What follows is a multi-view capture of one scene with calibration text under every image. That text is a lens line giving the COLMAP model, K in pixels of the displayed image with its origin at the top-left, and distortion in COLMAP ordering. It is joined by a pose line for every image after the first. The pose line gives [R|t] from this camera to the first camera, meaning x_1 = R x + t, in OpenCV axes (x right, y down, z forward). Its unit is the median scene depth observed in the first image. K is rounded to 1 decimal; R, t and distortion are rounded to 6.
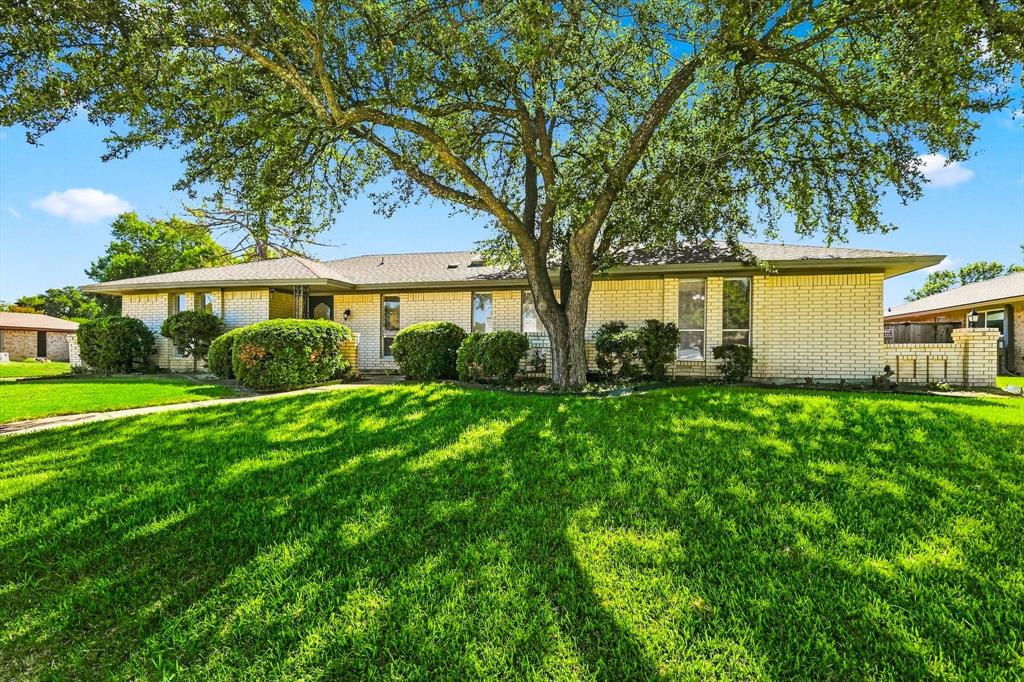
lens RADIAL K [[450.4, 0, 509.0], [0, 450.4, 341.1], [0, 0, 1]] dist [0.005362, 0.000592]
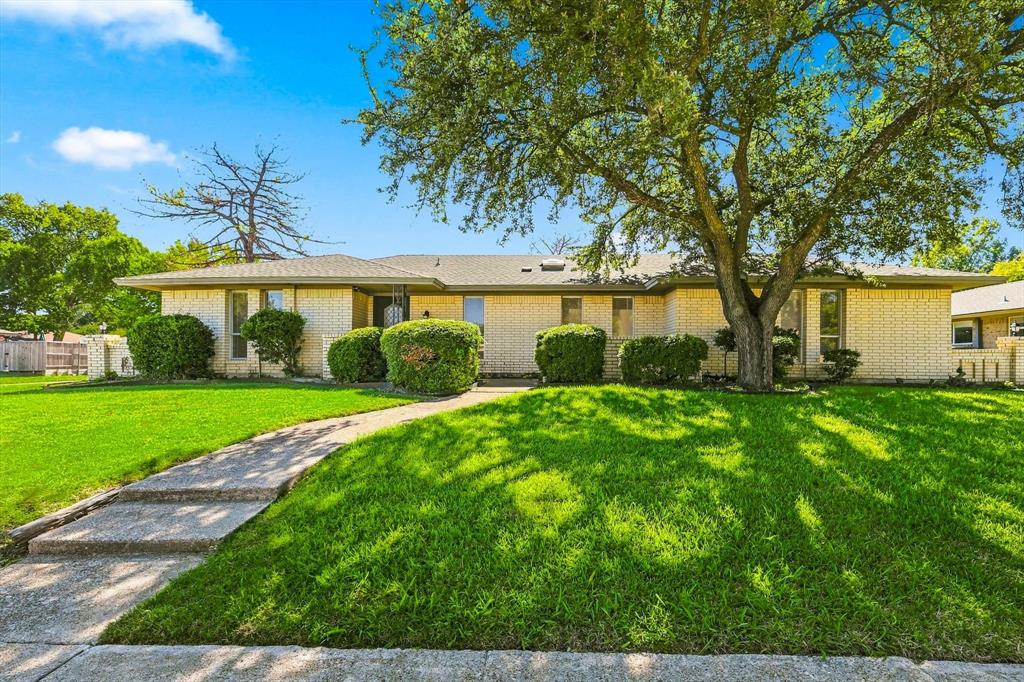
lens RADIAL K [[450.4, 0, 506.9], [0, 450.4, 341.3], [0, 0, 1]] dist [0.005362, 0.000592]
pose [[0.985996, 0.008976, 0.166525, -0.364895], [-0.006633, 0.999871, -0.014622, 0.007469], [-0.166635, 0.013313, 0.985929, 0.023071]]
